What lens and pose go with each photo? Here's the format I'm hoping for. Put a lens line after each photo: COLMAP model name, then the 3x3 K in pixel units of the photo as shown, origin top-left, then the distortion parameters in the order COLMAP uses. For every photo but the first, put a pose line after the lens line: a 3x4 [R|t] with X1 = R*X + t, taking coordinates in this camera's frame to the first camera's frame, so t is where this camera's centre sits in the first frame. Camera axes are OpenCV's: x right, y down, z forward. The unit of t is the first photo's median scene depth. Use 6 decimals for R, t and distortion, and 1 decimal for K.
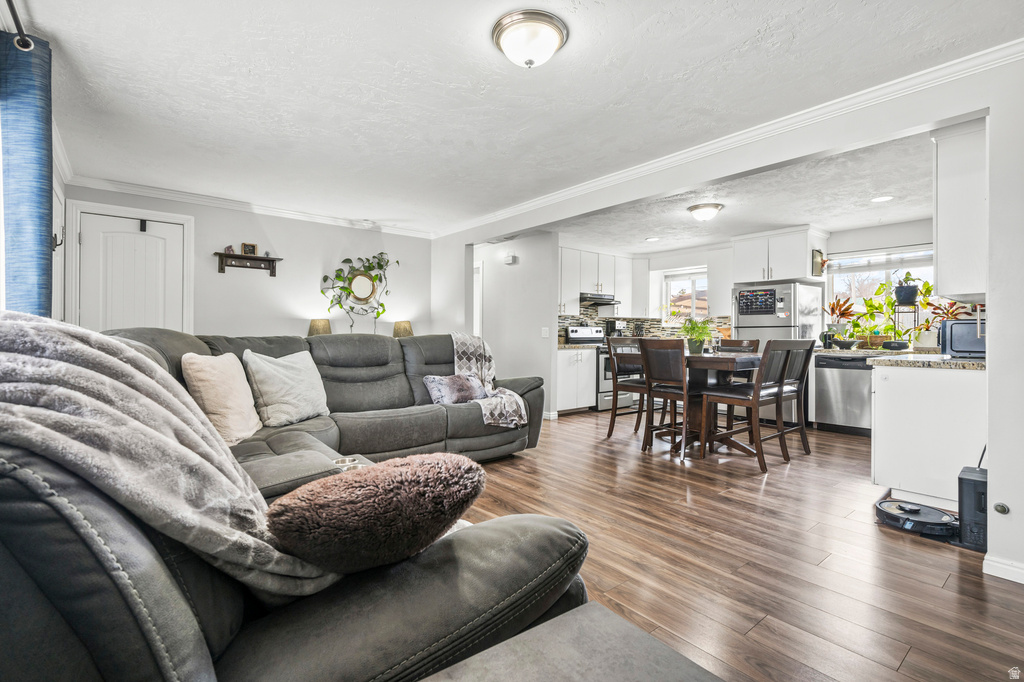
lens RADIAL K [[468.4, 0, 512.5], [0, 468.4, 332.7], [0, 0, 1]] dist [-0.003010, -0.001176]
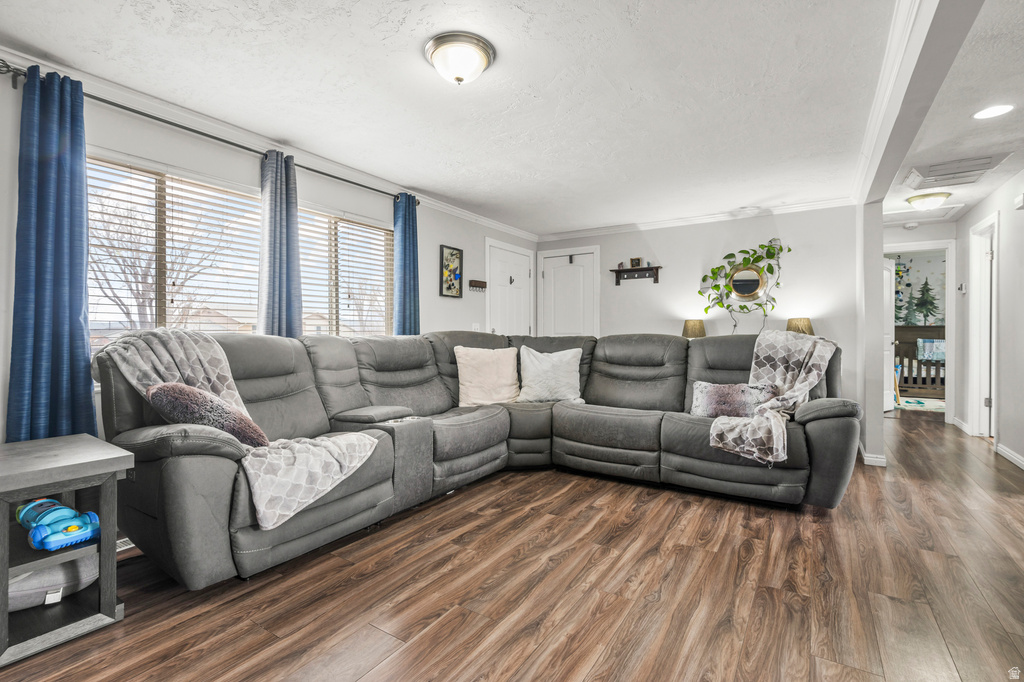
lens RADIAL K [[473.1, 0, 507.4], [0, 473.1, 332.6], [0, 0, 1]] dist [0.002692, -0.000572]
pose [[0.307809, -0.007692, -0.951417, 0.433900], [0.003885, 0.999969, -0.006828, 0.003963], [0.951440, -0.001595, 0.307829, 0.303639]]
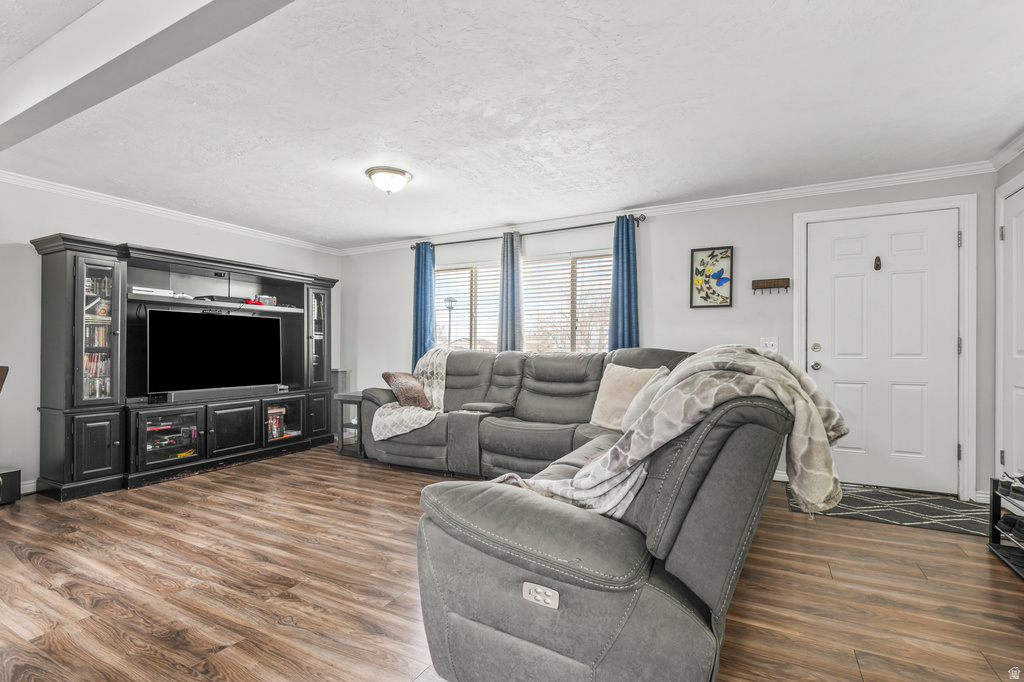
lens RADIAL K [[473.2, 0, 513.6], [0, 473.2, 347.7], [0, 0, 1]] dist [0.000862, 0.000324]
pose [[-0.919450, -0.008554, -0.393115, 0.114168], [-0.005399, 0.999944, -0.009131, 0.002933], [0.393171, -0.006273, -0.919444, 1.094744]]
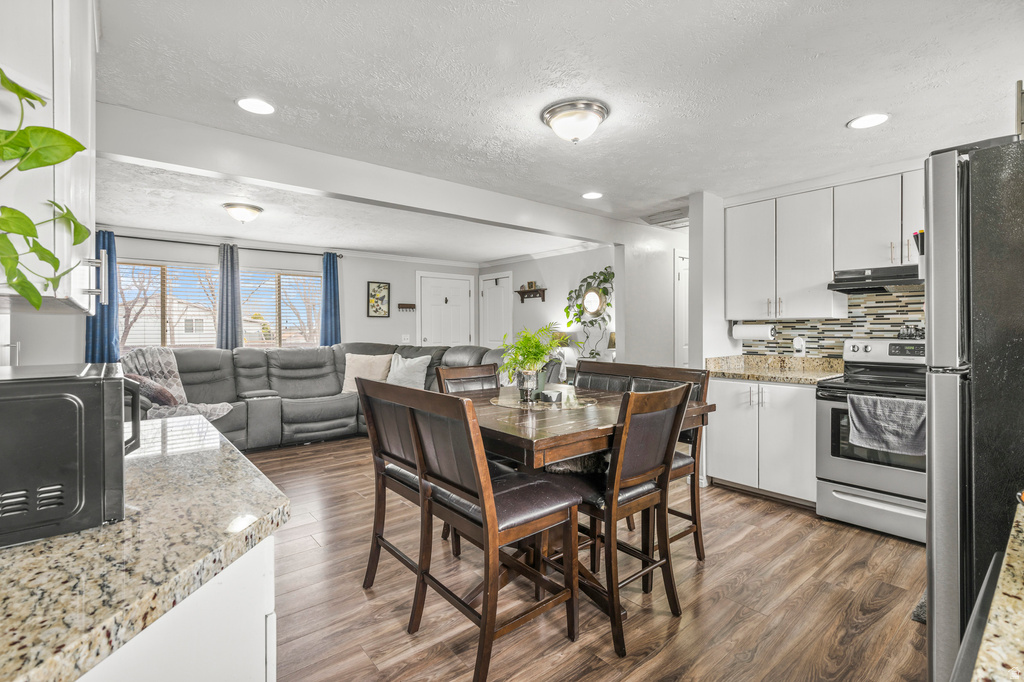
lens RADIAL K [[468.4, 0, 512.5], [0, 468.4, 332.7], [0, 0, 1]] dist [-0.003010, -0.001176]
pose [[0.012538, 0.003623, -0.999915, 0.840937], [0.006362, 0.999973, 0.003703, -0.032618], [0.999901, -0.006408, 0.012515, 0.856771]]
